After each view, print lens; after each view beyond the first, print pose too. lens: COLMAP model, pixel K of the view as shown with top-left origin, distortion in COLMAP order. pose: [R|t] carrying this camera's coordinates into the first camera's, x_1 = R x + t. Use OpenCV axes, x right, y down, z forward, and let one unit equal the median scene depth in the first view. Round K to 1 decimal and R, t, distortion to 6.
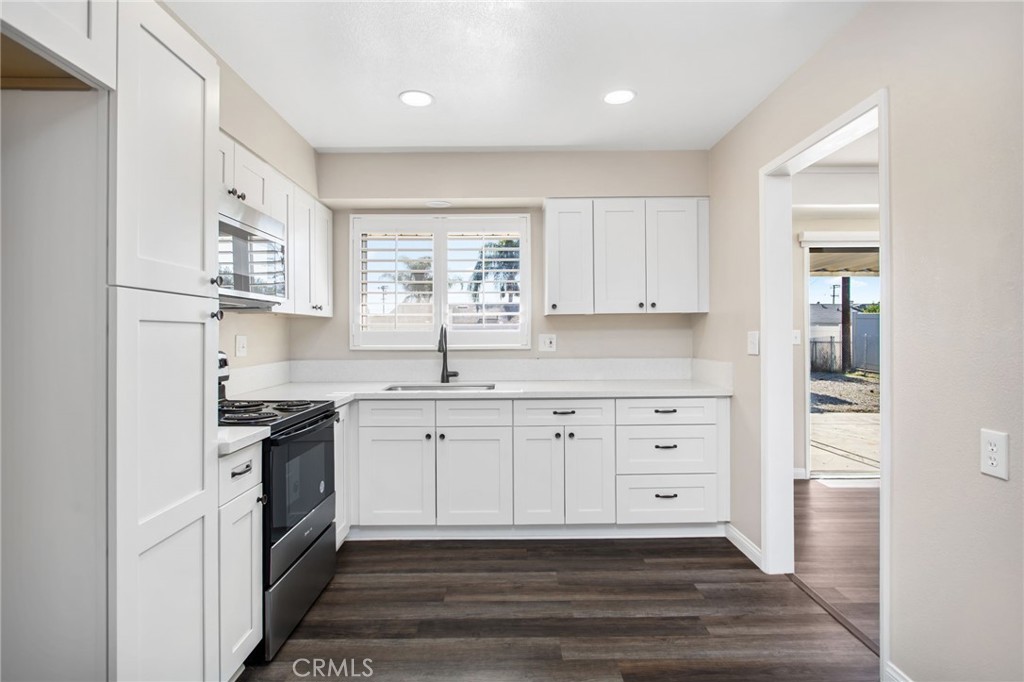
lens RADIAL K [[517.0, 0, 510.7], [0, 517.0, 334.6], [0, 0, 1]] dist [-0.011415, 0.001673]
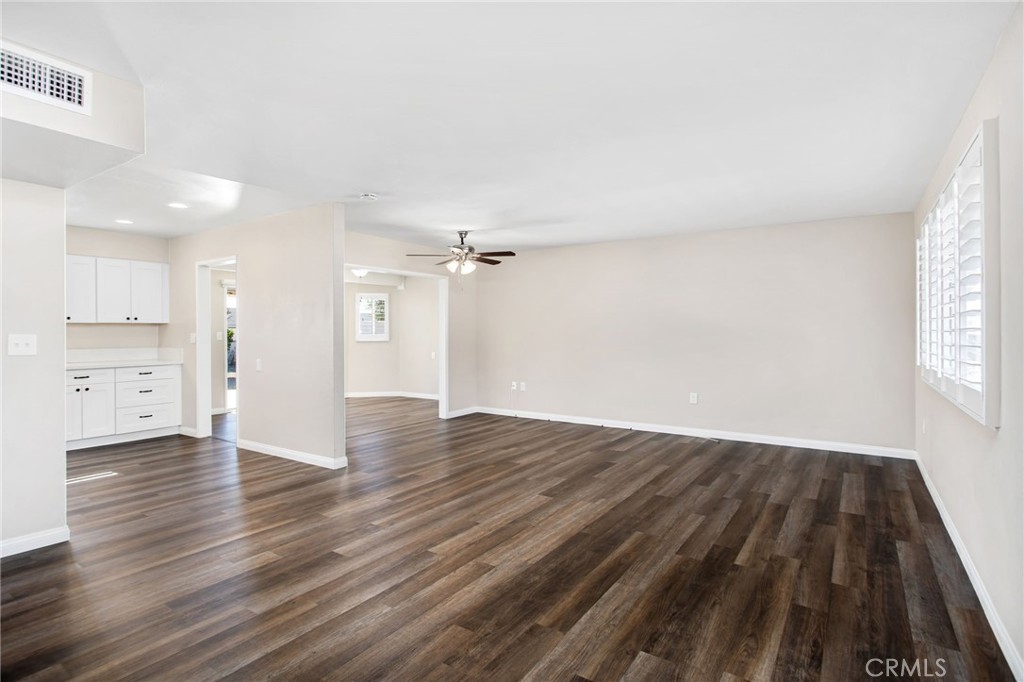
lens RADIAL K [[517.0, 0, 521.0], [0, 517.0, 337.5], [0, 0, 1]] dist [-0.011415, 0.001673]
pose [[0.544583, -0.001450, 0.838706, -0.587128], [-0.004368, 0.999980, 0.004565, -0.004578], [-0.838695, -0.006149, 0.544566, -1.319779]]
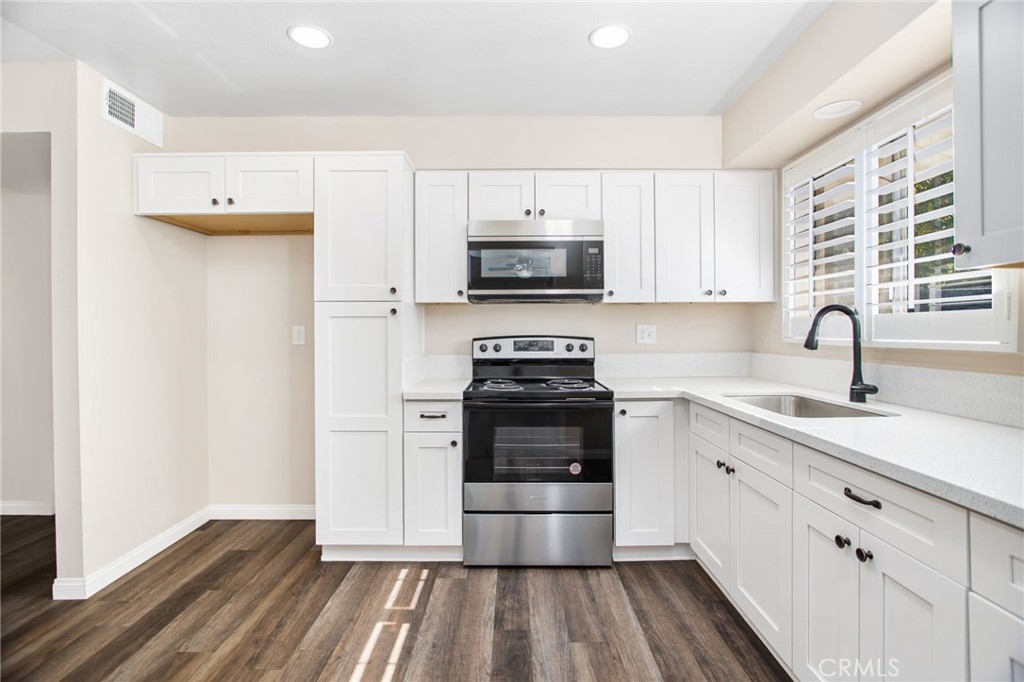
lens RADIAL K [[493.9, 0, 522.1], [0, 493.9, 337.4], [0, 0, 1]] dist [-0.012024, 0.001517]
pose [[0.011681, 0.019347, -0.999745, 0.523488], [0.003880, 0.999804, 0.019393, 0.007469], [0.999924, -0.004105, 0.011604, 0.733080]]
